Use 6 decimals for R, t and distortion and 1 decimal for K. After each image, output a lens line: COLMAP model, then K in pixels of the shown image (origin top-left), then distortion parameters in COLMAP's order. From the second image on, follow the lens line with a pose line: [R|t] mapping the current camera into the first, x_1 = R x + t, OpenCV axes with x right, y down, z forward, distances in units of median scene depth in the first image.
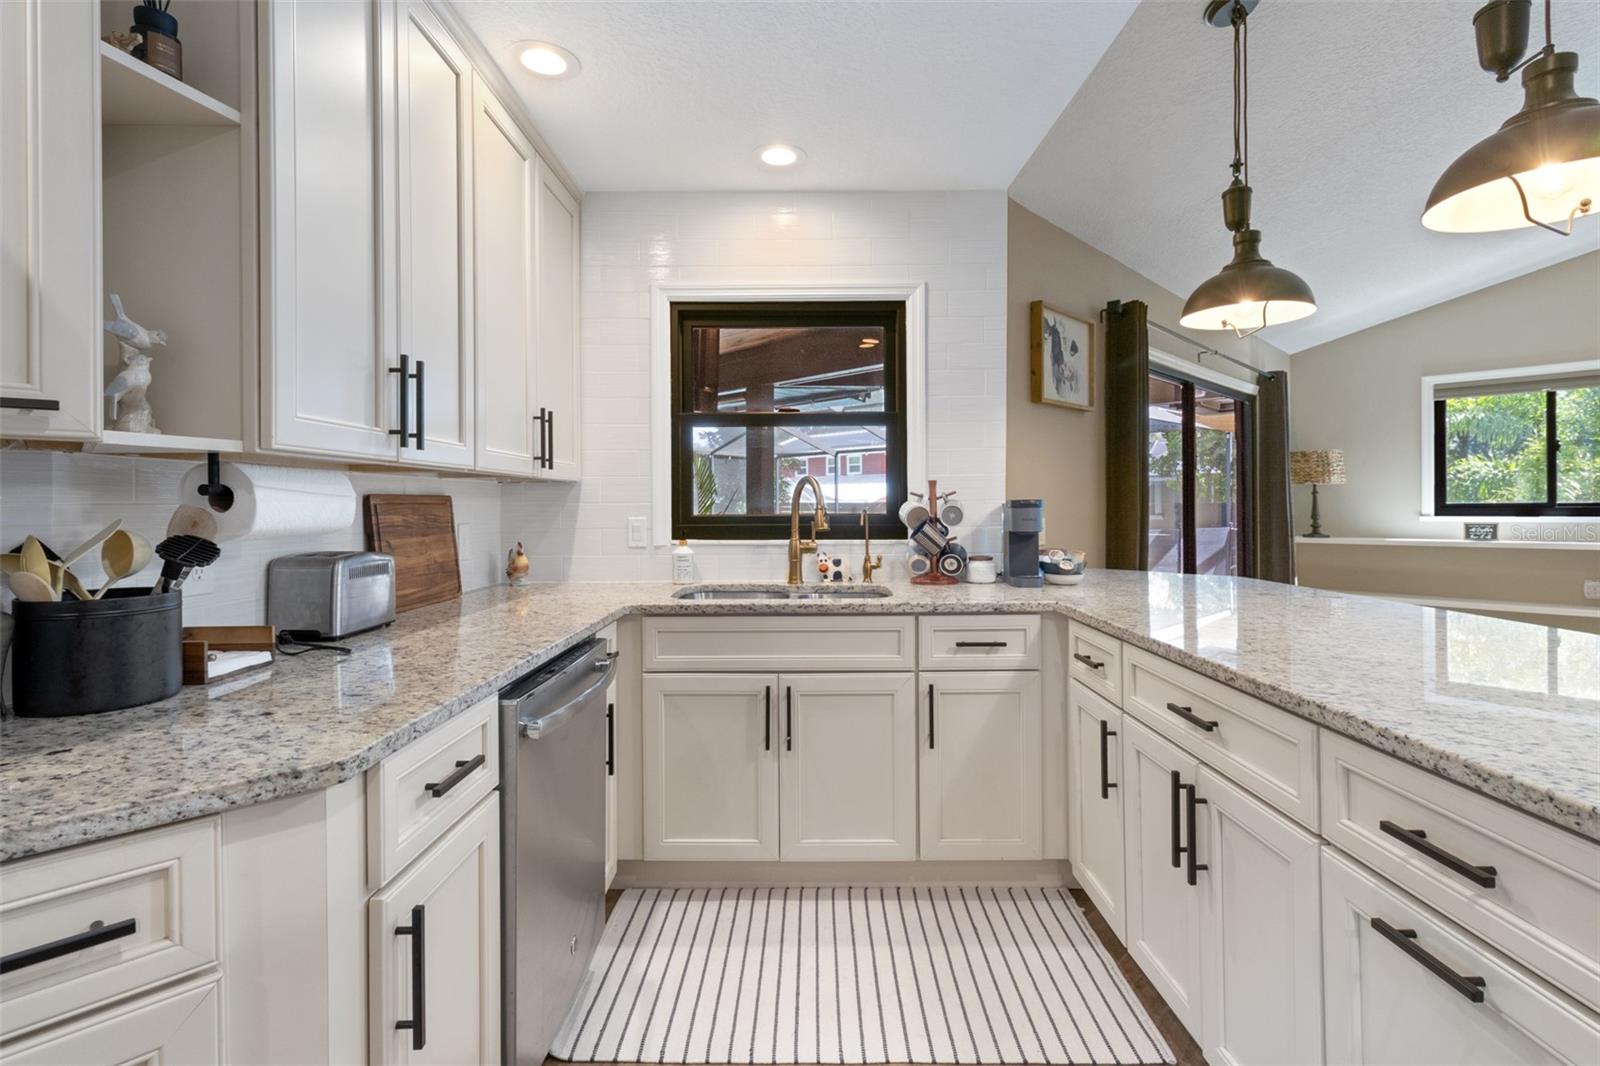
lens RADIAL K [[742.0, 0, 808.2], [0, 742.0, 508.9], [0, 0, 1]] dist [0.003021, 0.000857]
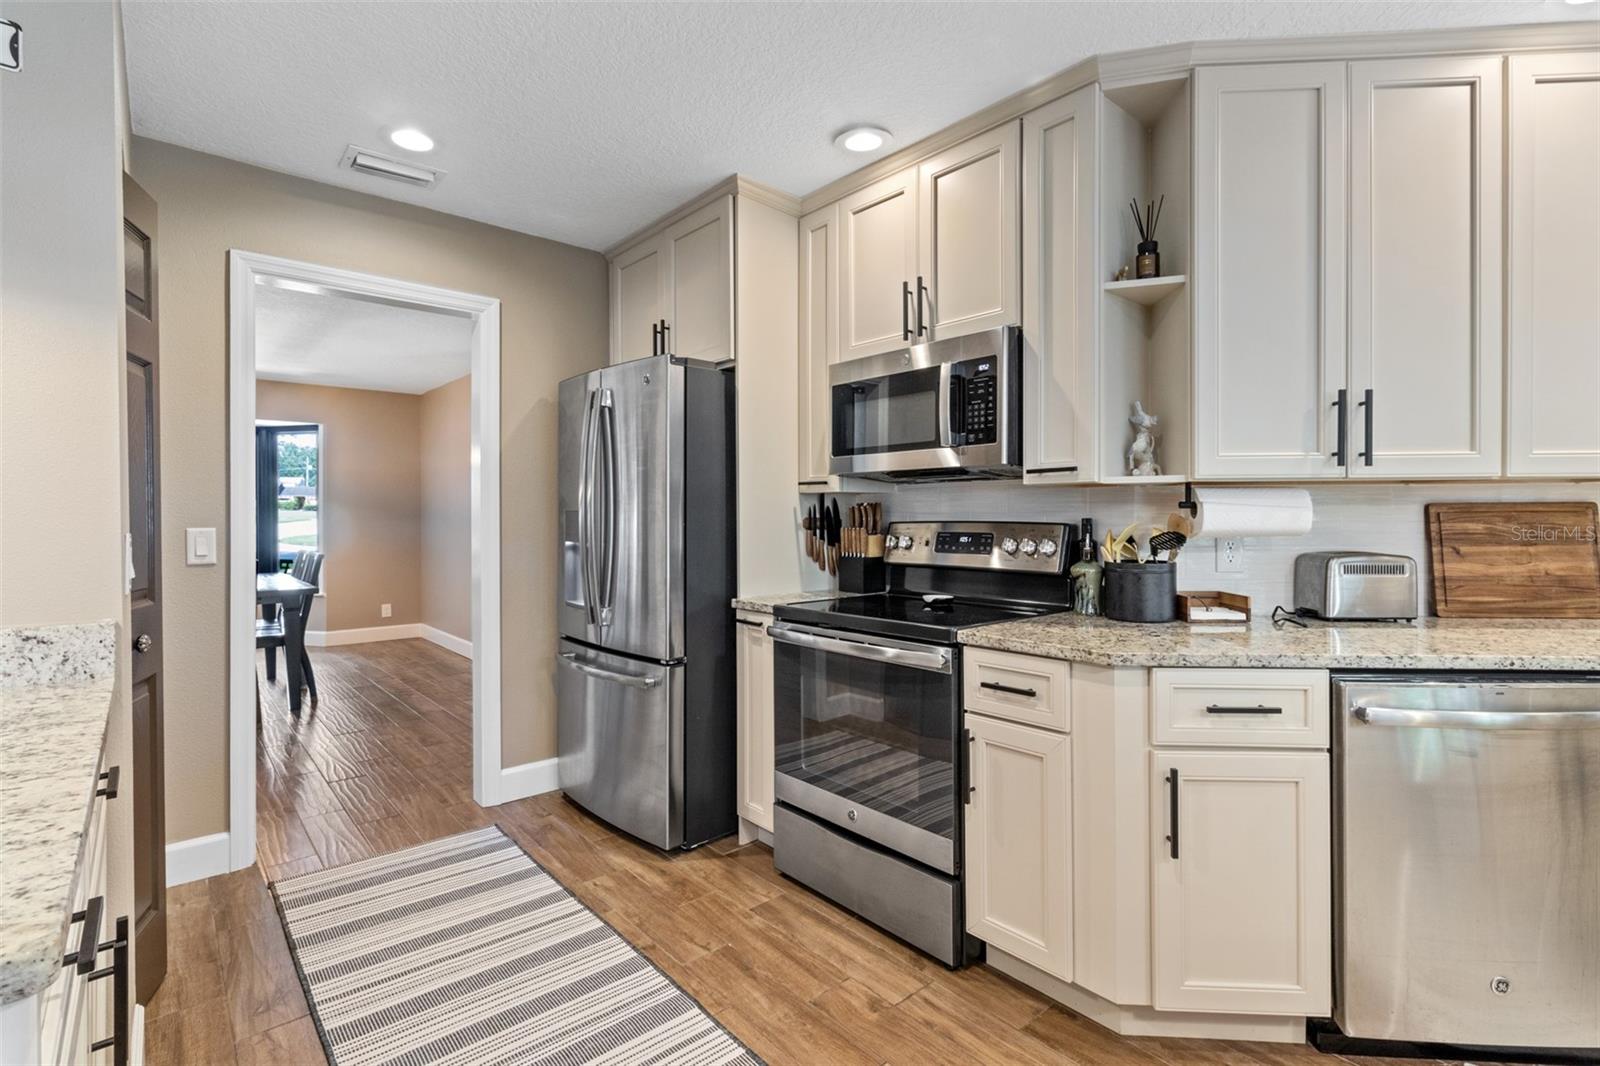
lens RADIAL K [[742.0, 0, 802.4], [0, 742.0, 521.4], [0, 0, 1]] dist [0.003021, 0.000857]
pose [[-0.065505, 0.011794, -0.997783, 0.399169], [-0.001532, 0.999928, 0.011920, -0.003330], [0.997851, 0.002310, -0.065482, 0.113588]]
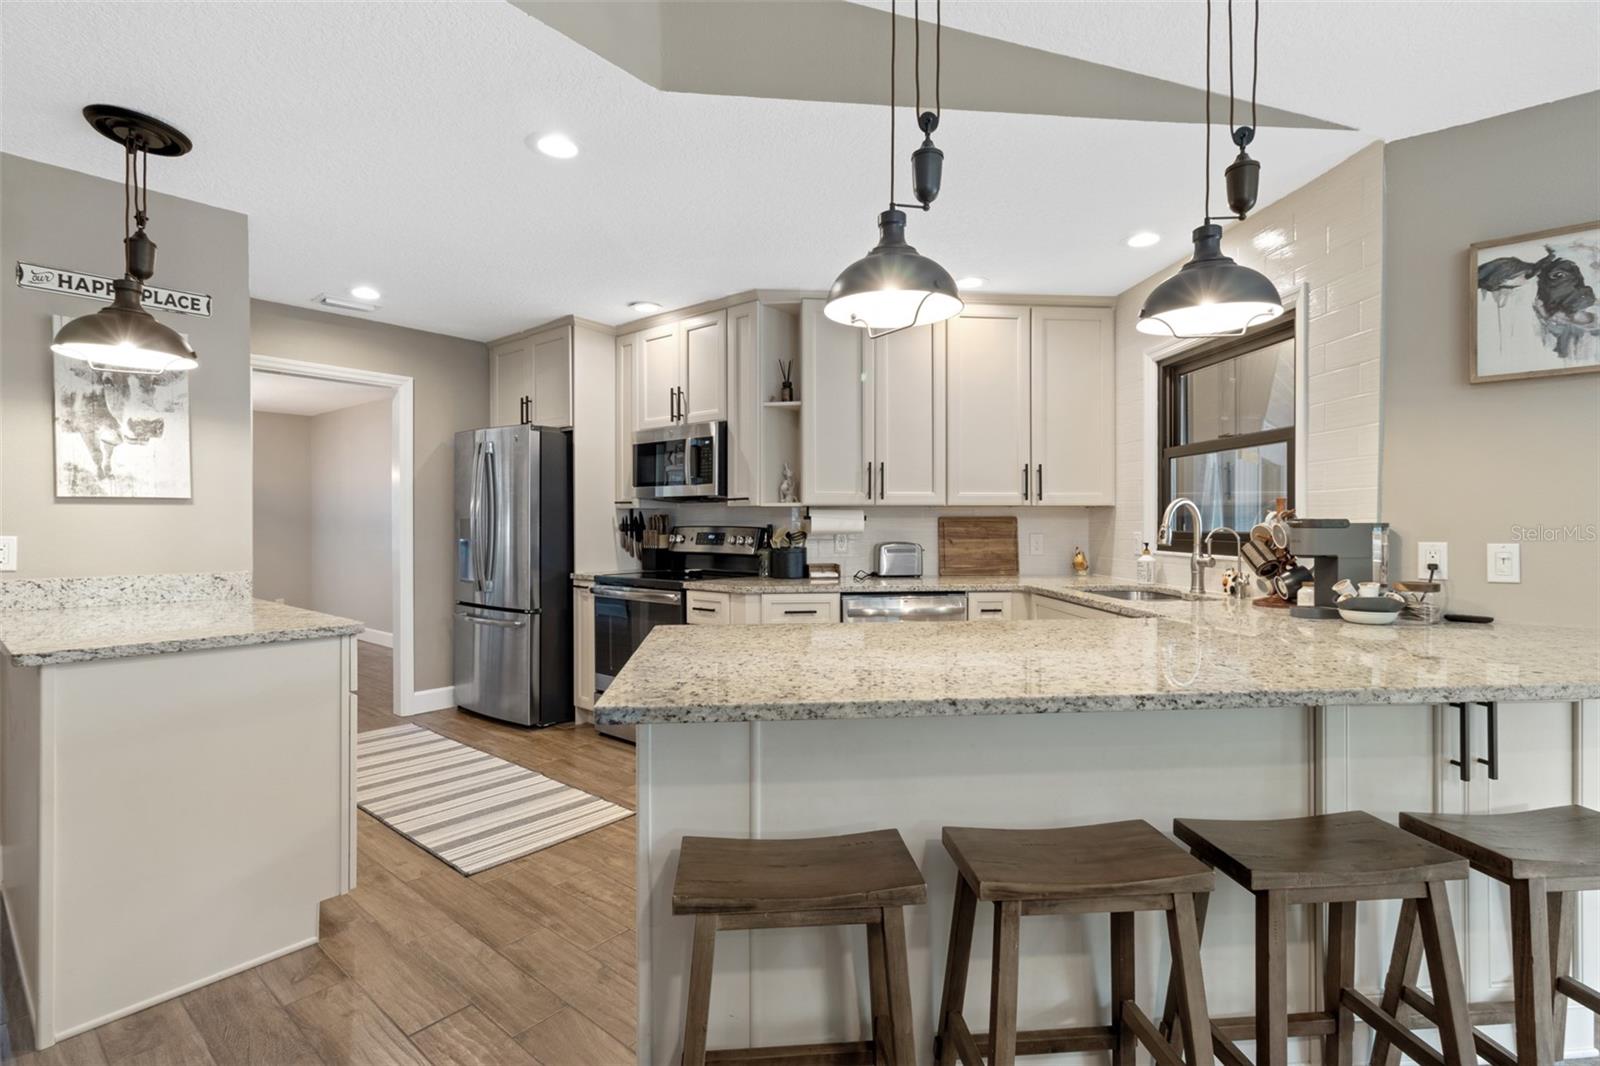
lens RADIAL K [[742.0, 0, 804.8], [0, 742.0, 531.2], [0, 0, 1]] dist [0.003021, 0.000857]
pose [[0.092380, 0.016353, -0.995589, 1.055376], [-0.004957, 0.999860, 0.015964, -0.007966], [0.995711, 0.003460, 0.092449, 0.307946]]
